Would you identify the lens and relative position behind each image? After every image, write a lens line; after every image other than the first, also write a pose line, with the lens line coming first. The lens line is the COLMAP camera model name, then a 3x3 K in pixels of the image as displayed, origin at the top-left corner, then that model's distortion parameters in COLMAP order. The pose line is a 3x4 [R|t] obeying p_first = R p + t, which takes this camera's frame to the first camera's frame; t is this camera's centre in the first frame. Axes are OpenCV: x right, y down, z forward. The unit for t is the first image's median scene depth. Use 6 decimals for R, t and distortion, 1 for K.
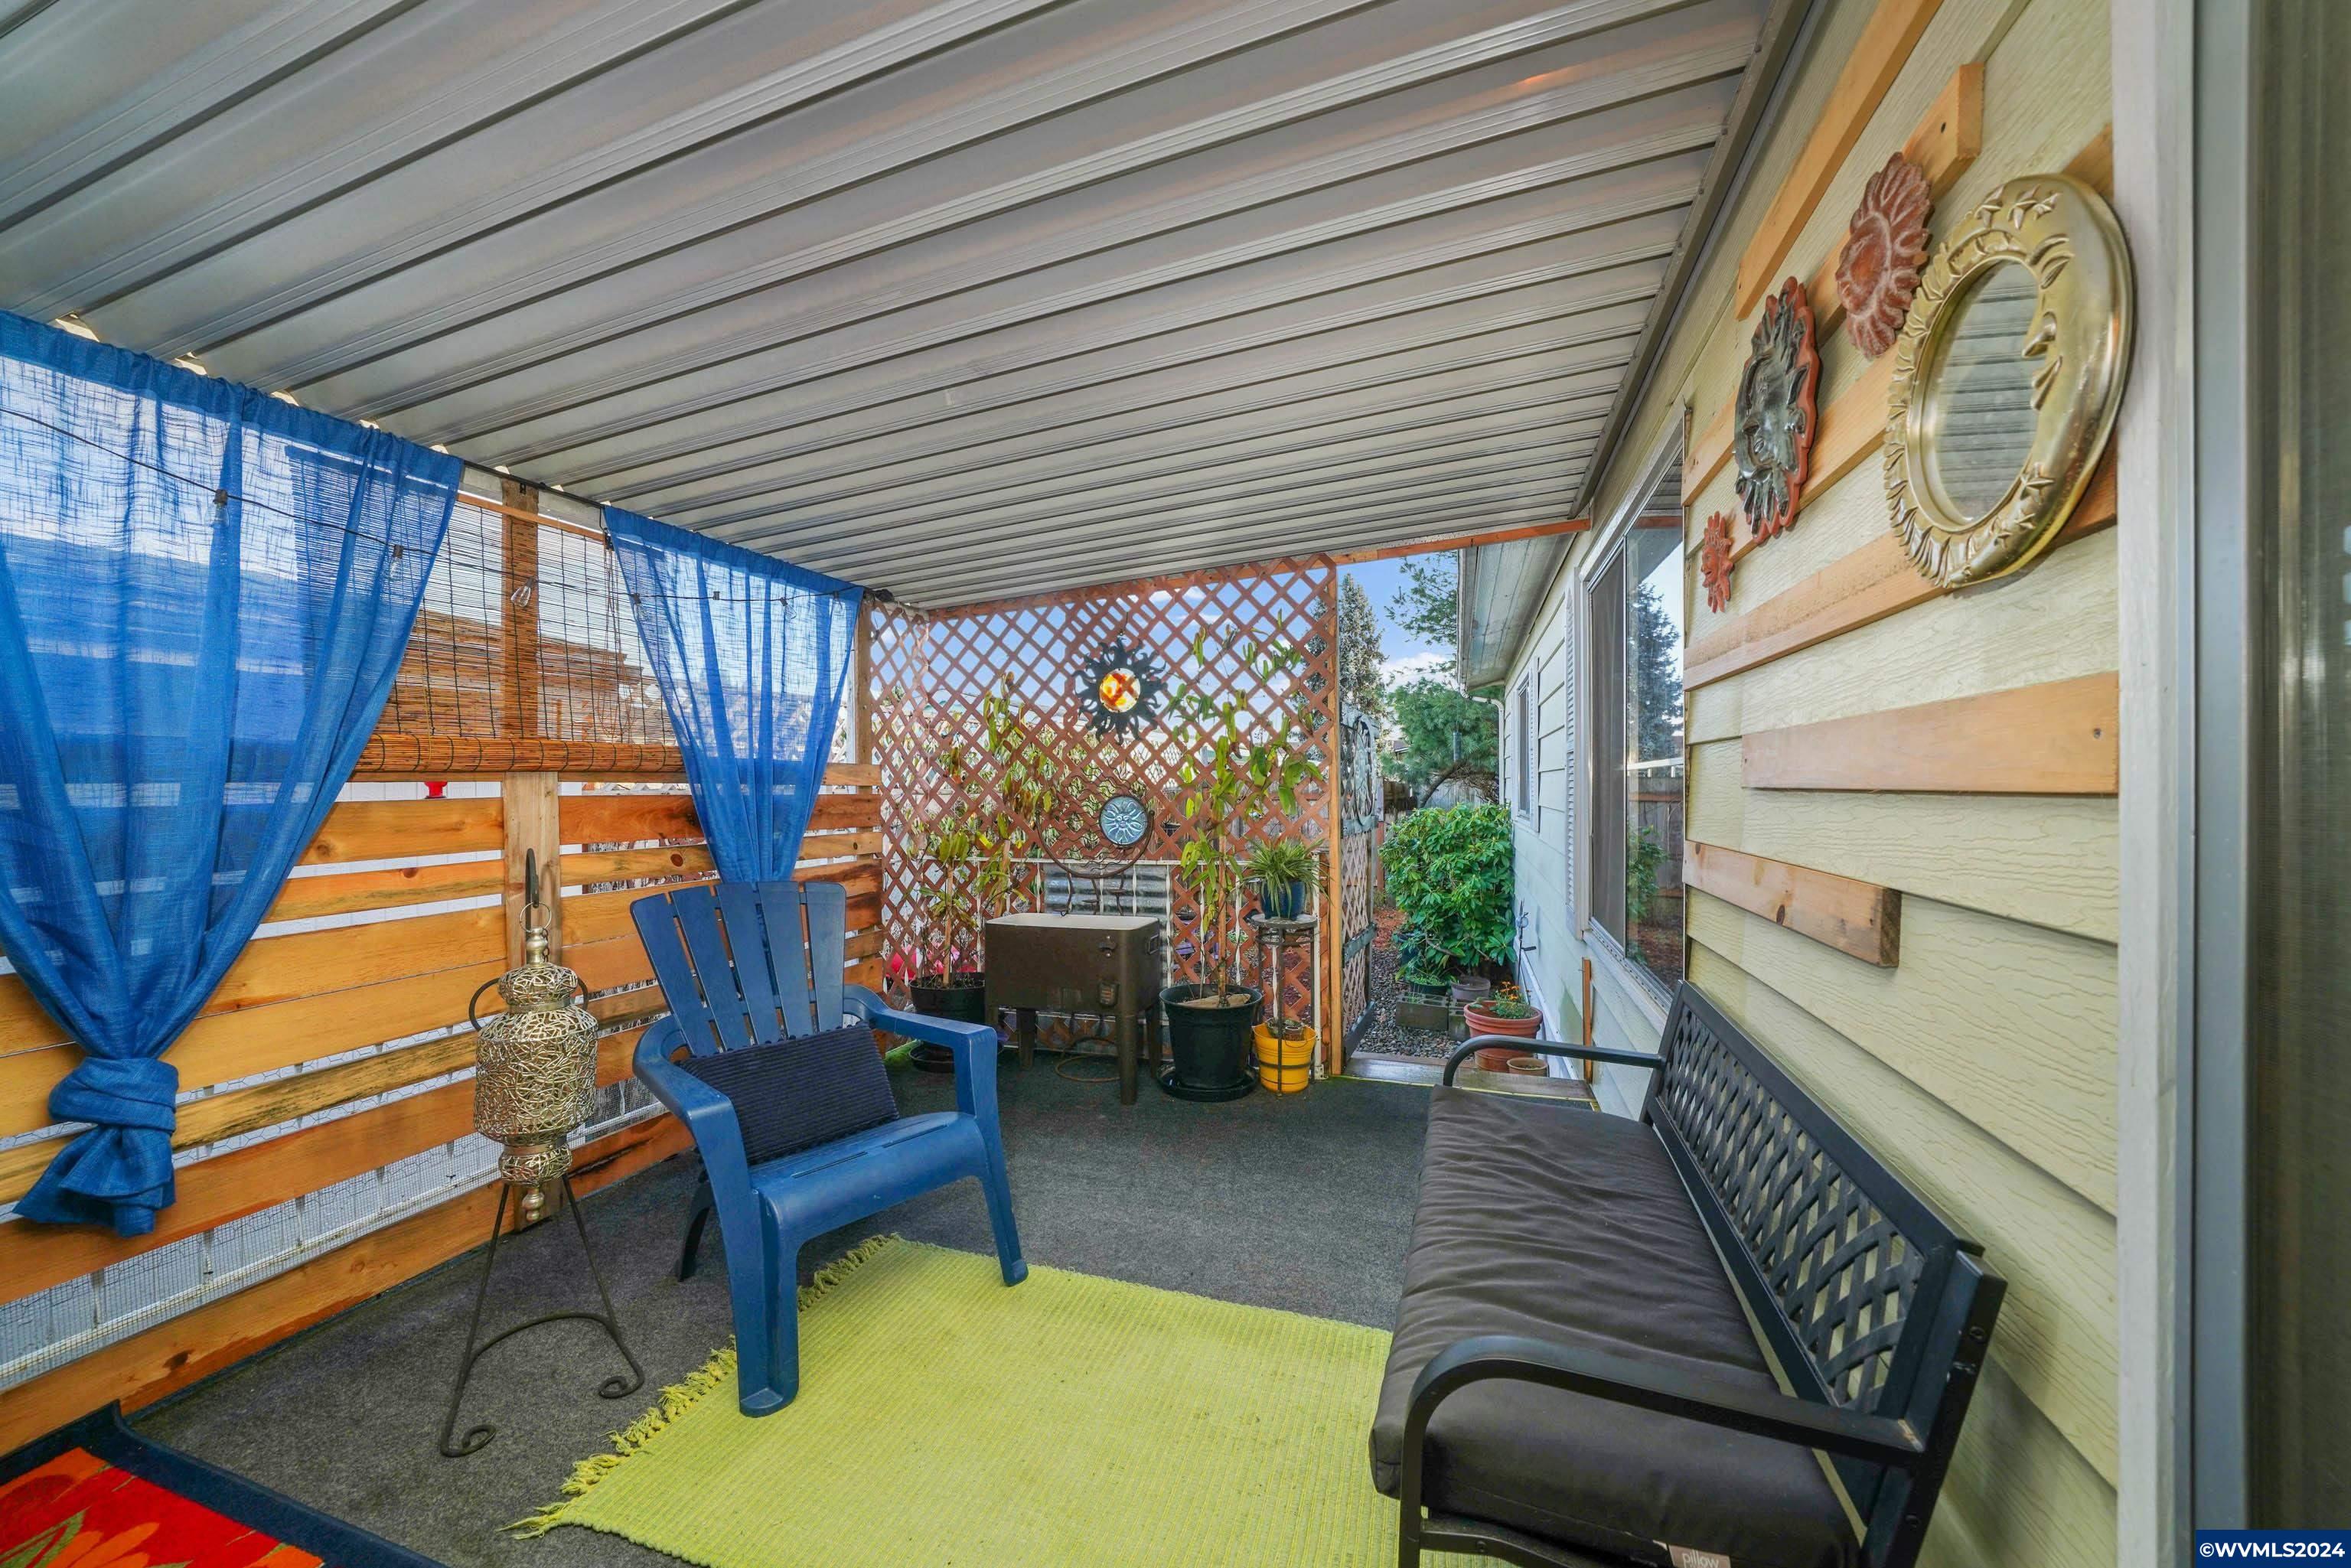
lens RADIAL K [[875.9, 0, 1166.0], [0, 875.9, 781.0], [0, 0, 1]] dist [-0.014353, -0.000394]
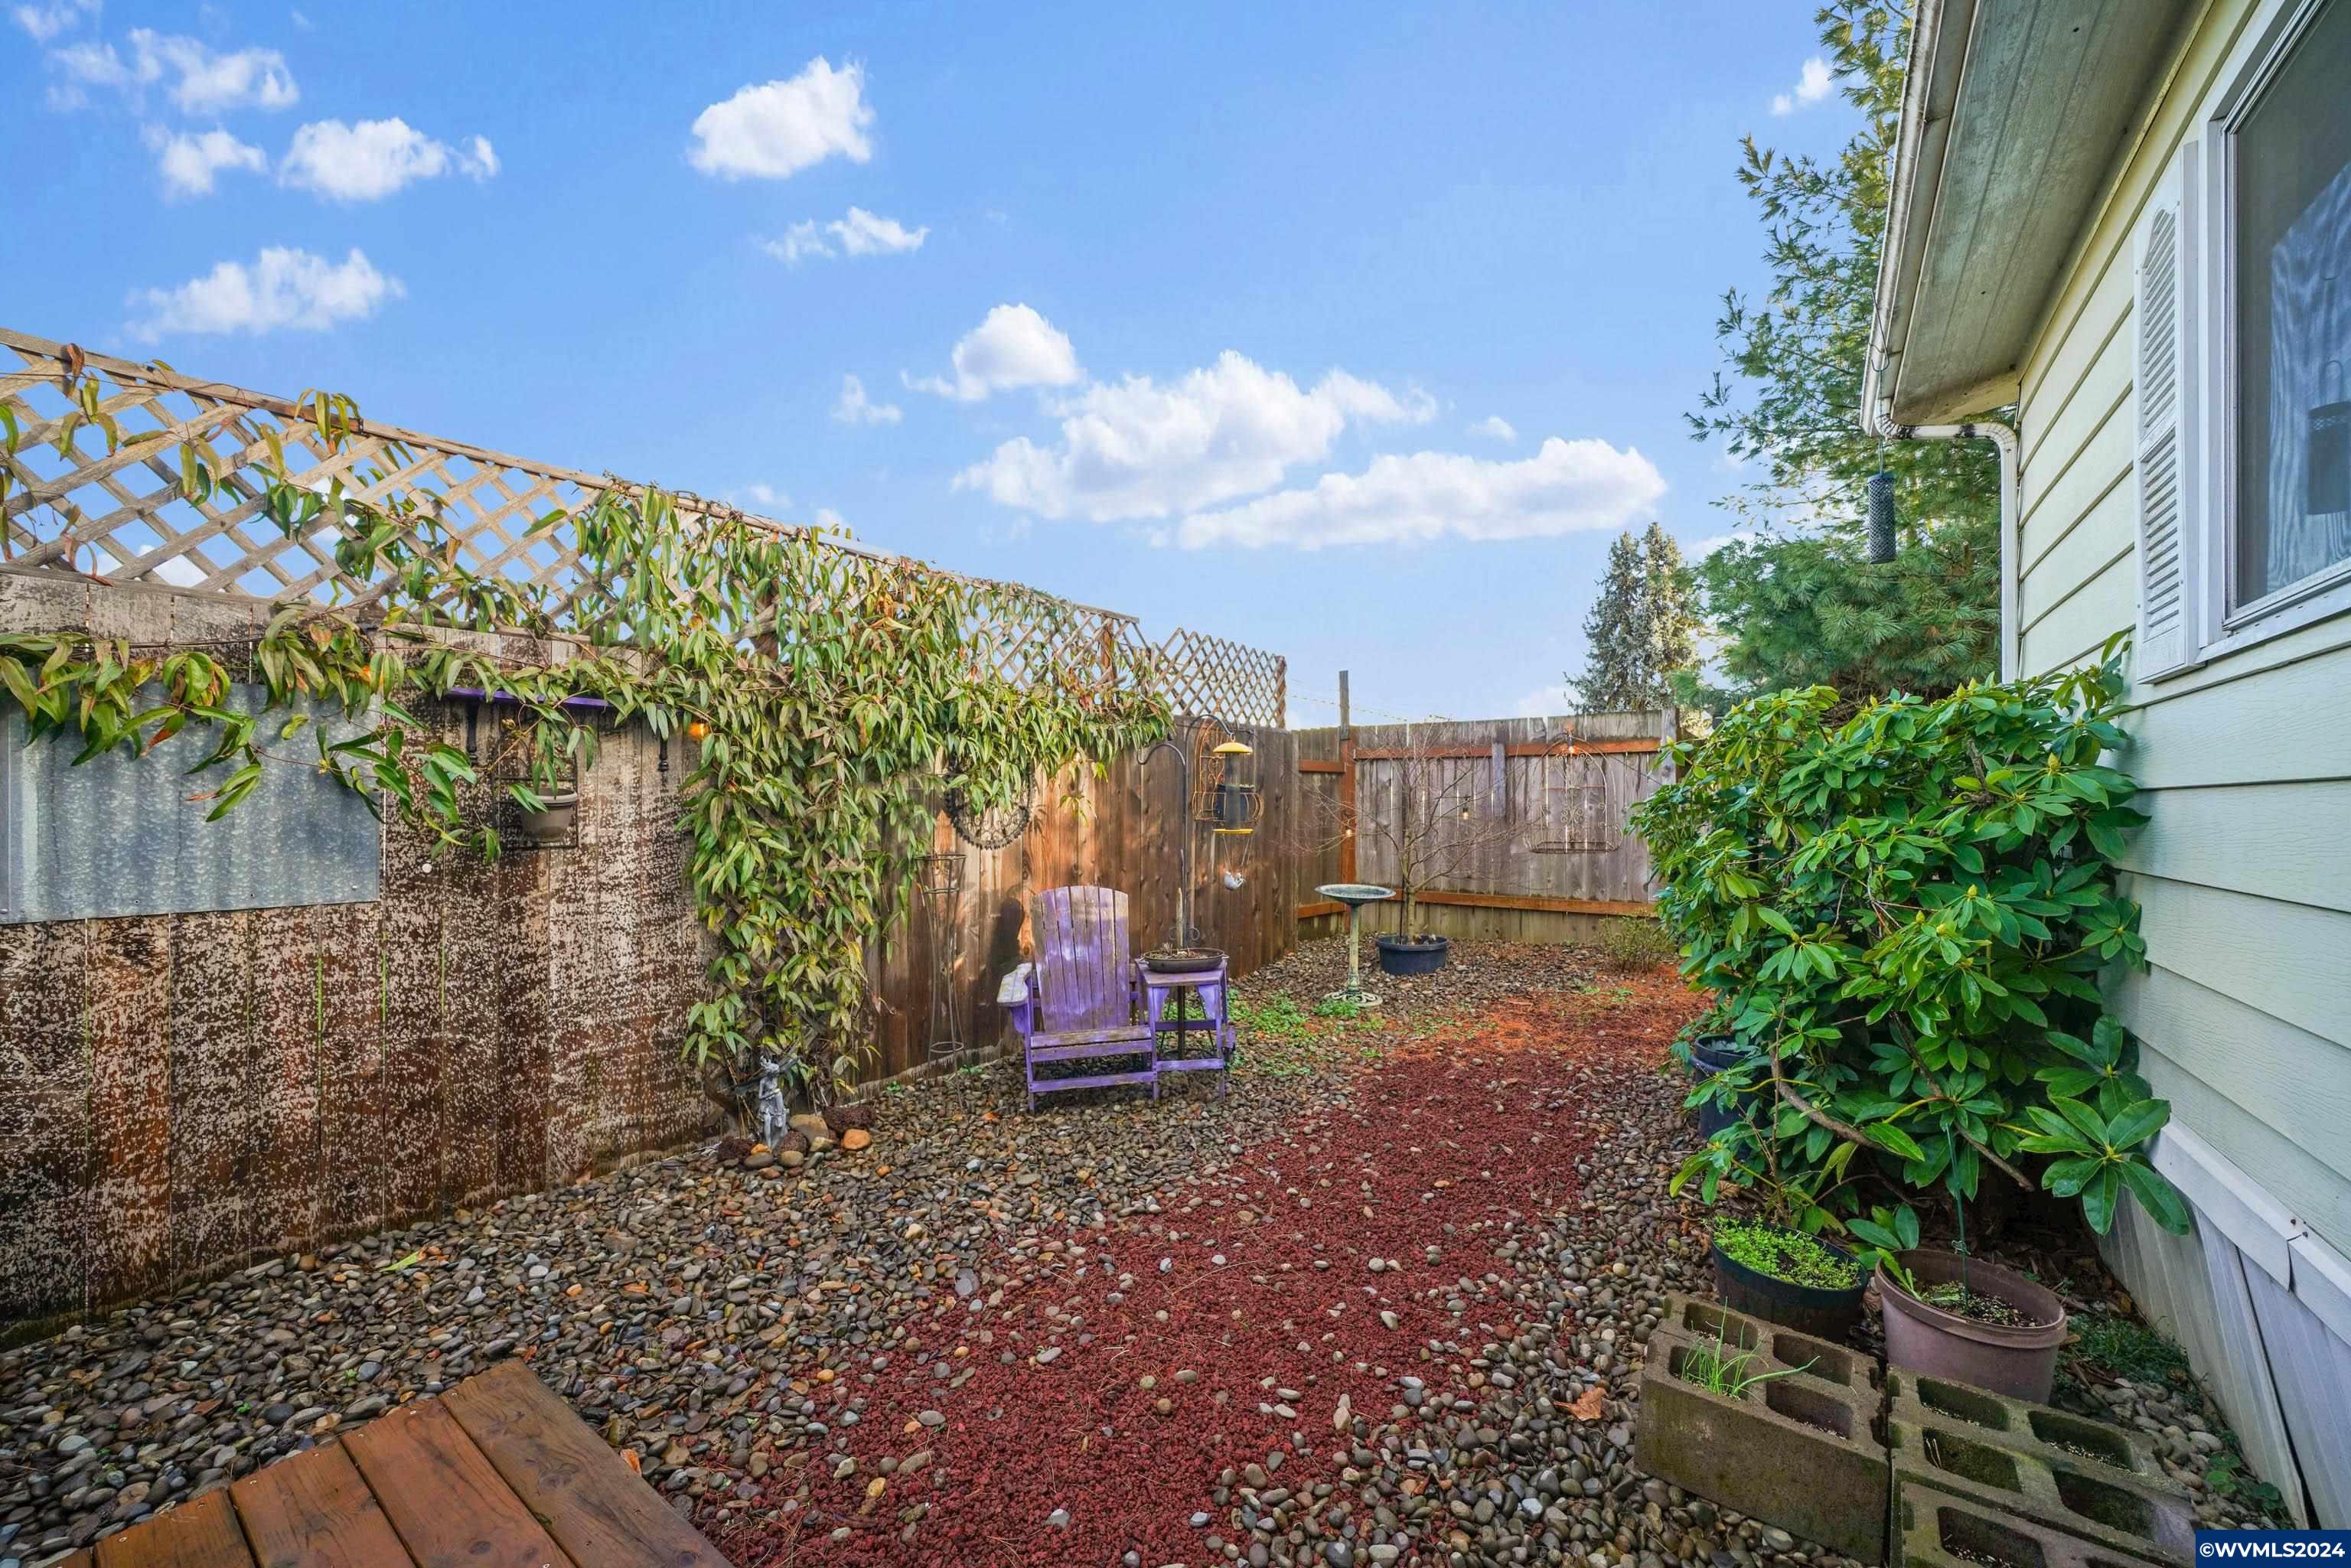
lens RADIAL K [[875.9, 0, 1191.4], [0, 875.9, 803.8], [0, 0, 1]] dist [-0.014353, -0.000394]
pose [[0.957677, 0.007753, -0.287742, 0.186222], [-0.007544, 0.999970, 0.001836, 0.079932], [0.287748, 0.000412, 0.957706, 0.643298]]
